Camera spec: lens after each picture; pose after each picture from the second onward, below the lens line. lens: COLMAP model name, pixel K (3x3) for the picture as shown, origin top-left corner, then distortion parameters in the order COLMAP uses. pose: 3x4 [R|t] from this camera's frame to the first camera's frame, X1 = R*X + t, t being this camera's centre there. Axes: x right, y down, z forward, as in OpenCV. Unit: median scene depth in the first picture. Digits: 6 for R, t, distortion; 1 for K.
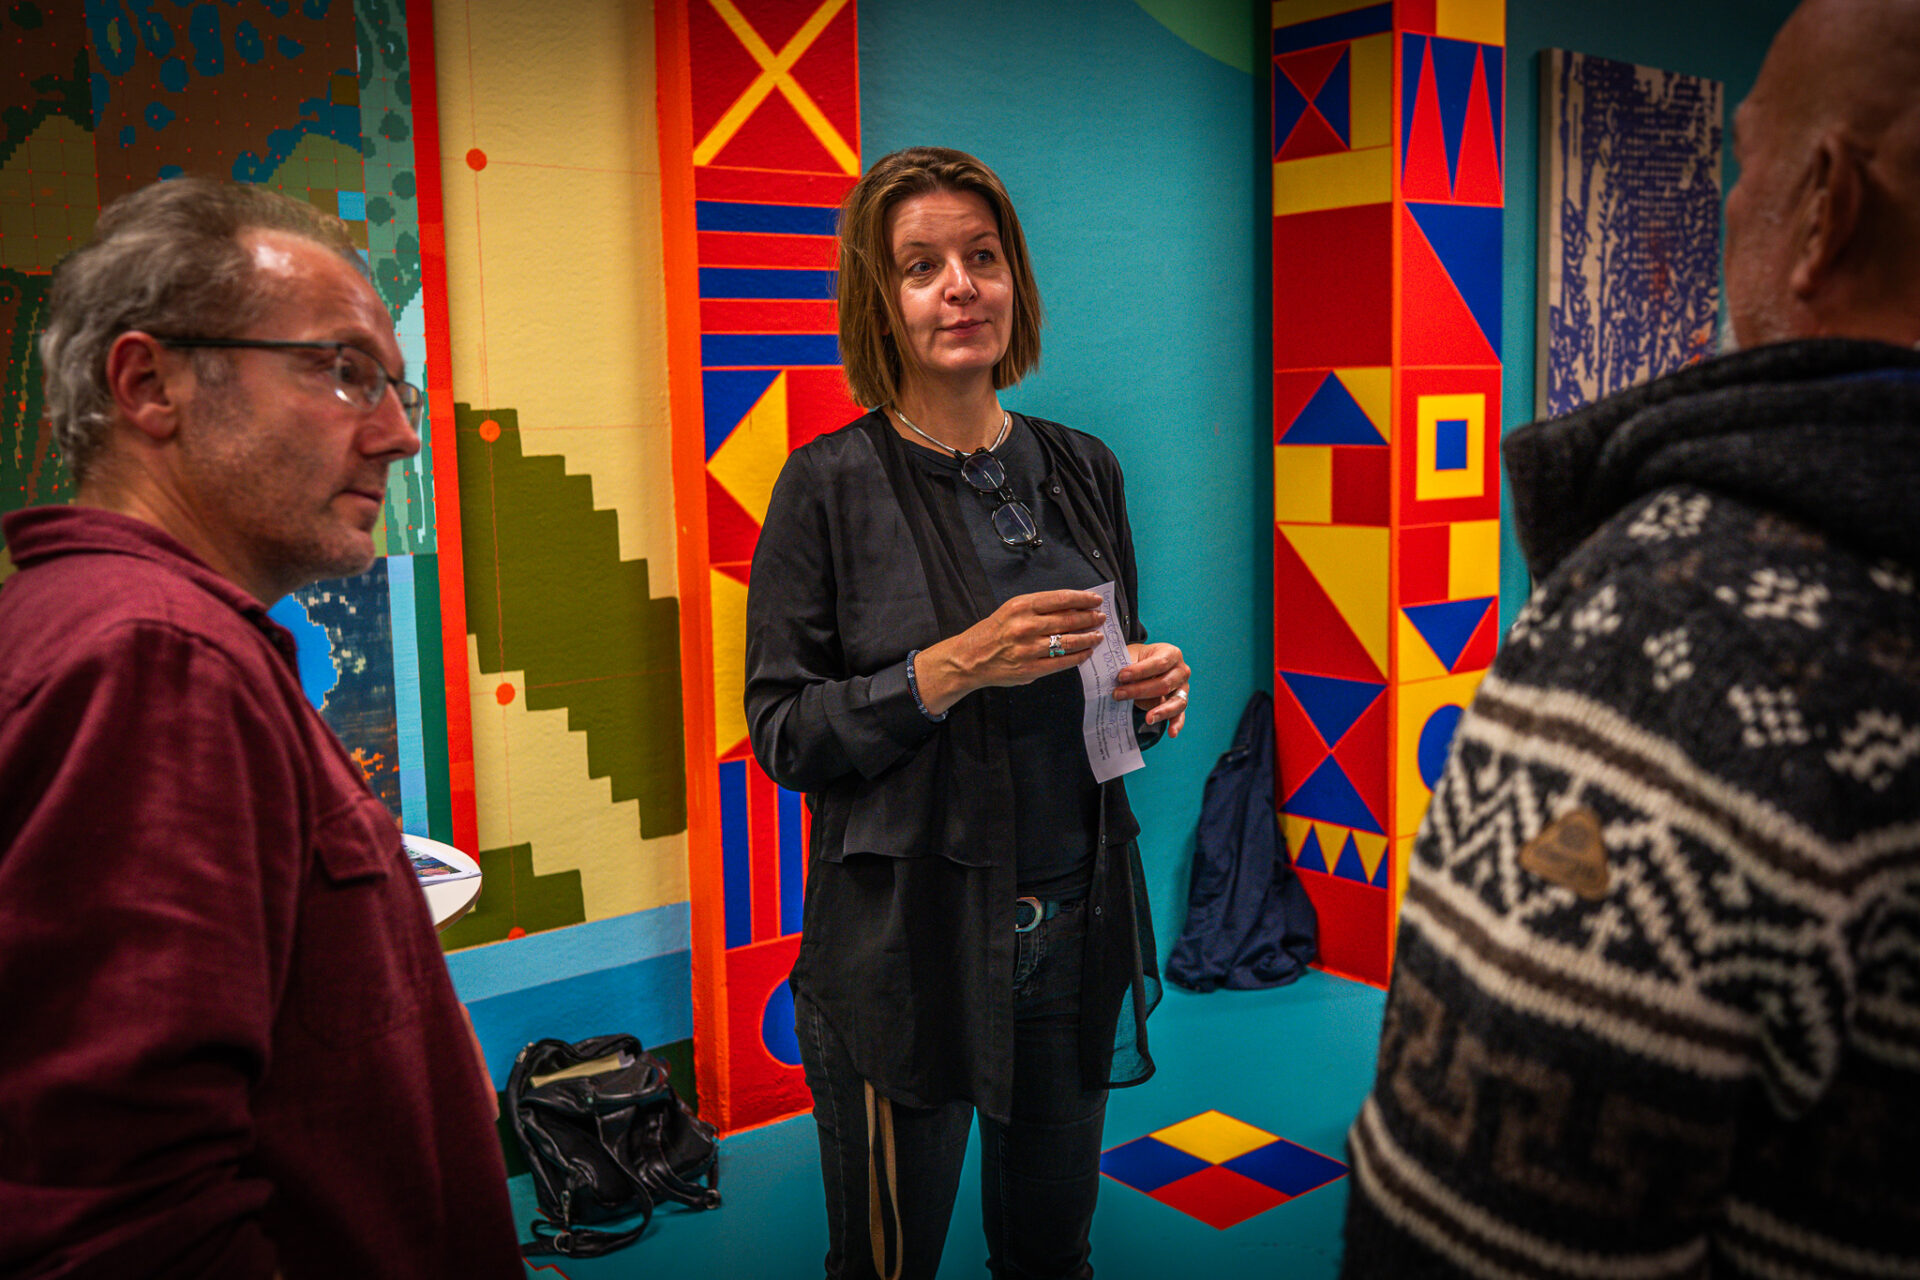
lens RADIAL K [[1844.7, 0, 960.0], [0, 1844.7, 640.0], [0, 0, 1]] dist [-0.014810, 0.017590]
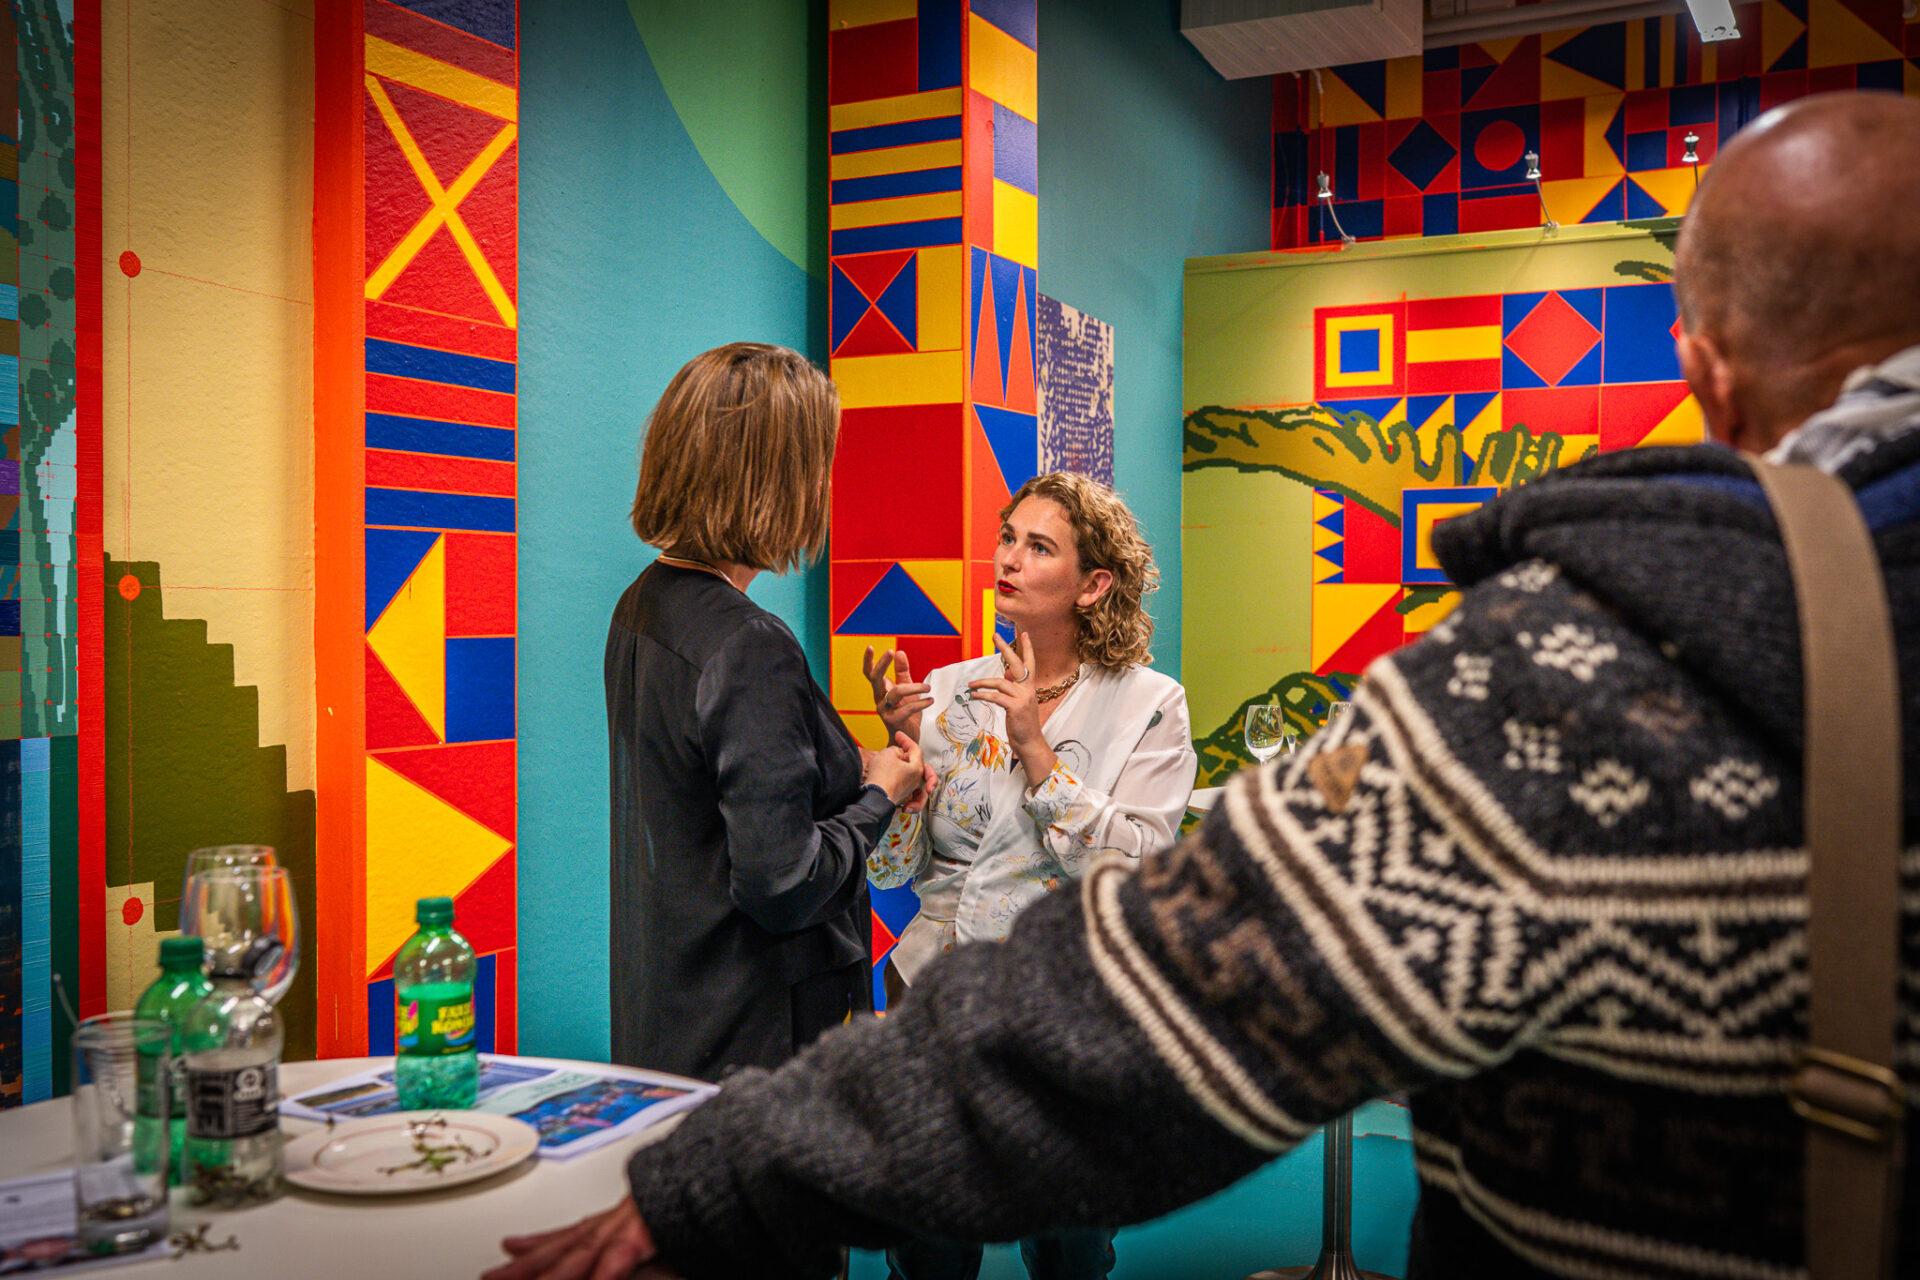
lens RADIAL K [[1833.3, 0, 960.0], [0, 1833.3, 640.0], [0, 0, 1]] dist [0.000492, 0.001398]
pose [[0.899117, 0.016978, 0.437378, -0.263094], [0.034456, 0.993401, -0.109394, 0.011189], [-0.436349, 0.113429, 0.892599, 0.105245]]
